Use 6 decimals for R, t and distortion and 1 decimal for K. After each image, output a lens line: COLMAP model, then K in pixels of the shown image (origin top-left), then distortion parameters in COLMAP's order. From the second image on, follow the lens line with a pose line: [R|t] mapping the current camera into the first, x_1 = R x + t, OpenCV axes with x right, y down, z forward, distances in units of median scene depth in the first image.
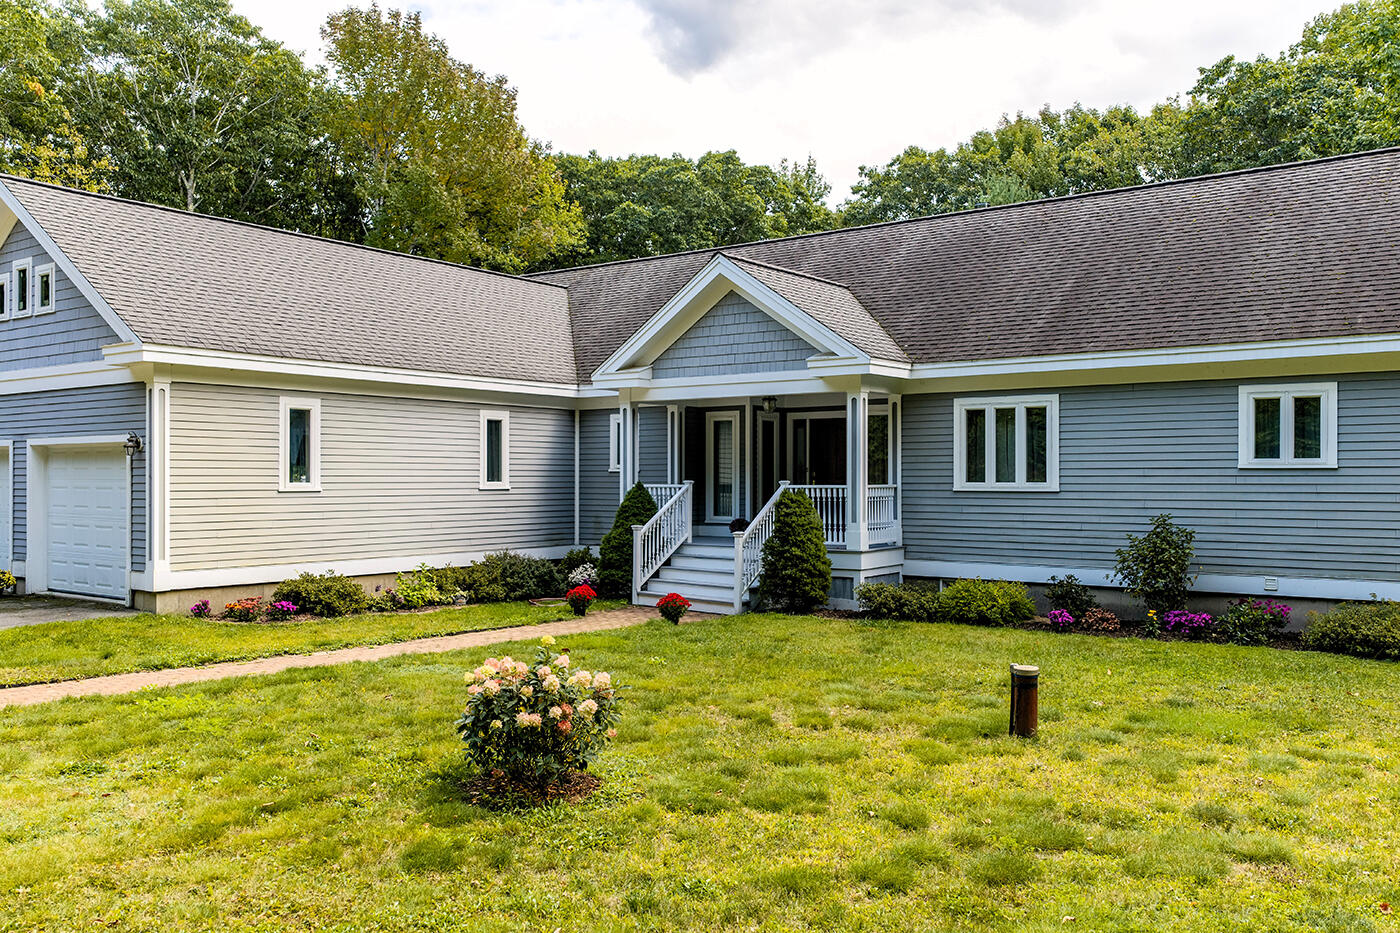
lens RADIAL K [[1155.8, 0, 700.0], [0, 1155.8, 466.5], [0, 0, 1]] dist [0.023644, -0.004499]
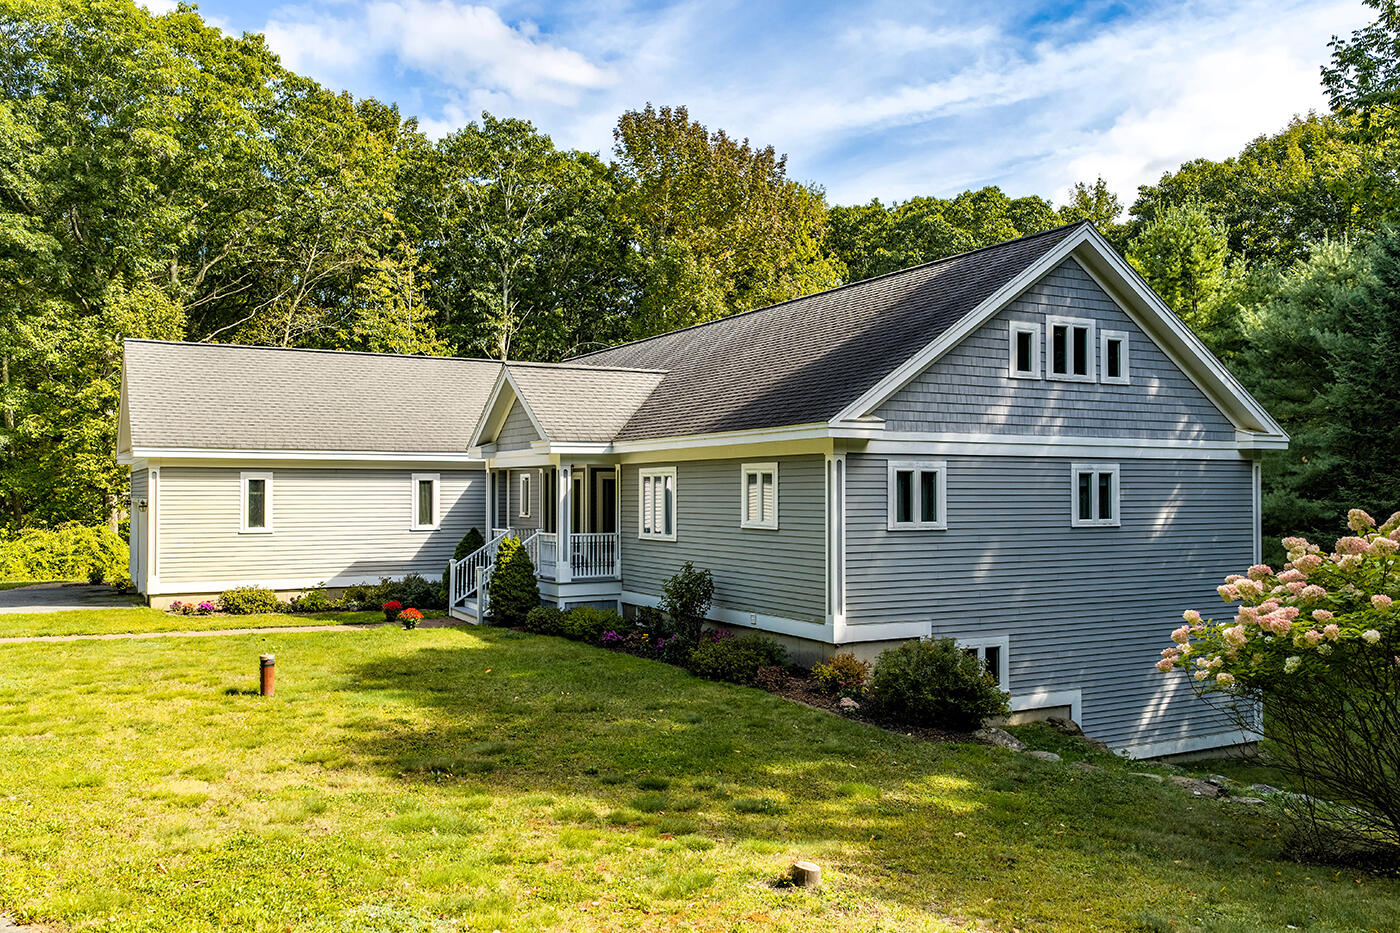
lens RADIAL K [[1168.4, 0, 700.0], [0, 1168.4, 466.5], [0, 0, 1]] dist [0.007440, 0.000307]
pose [[0.910529, -0.010187, -0.413319, 0.815125], [0.004127, 0.999871, -0.015552, -0.039925], [0.413424, 0.012455, 0.910453, -0.179046]]
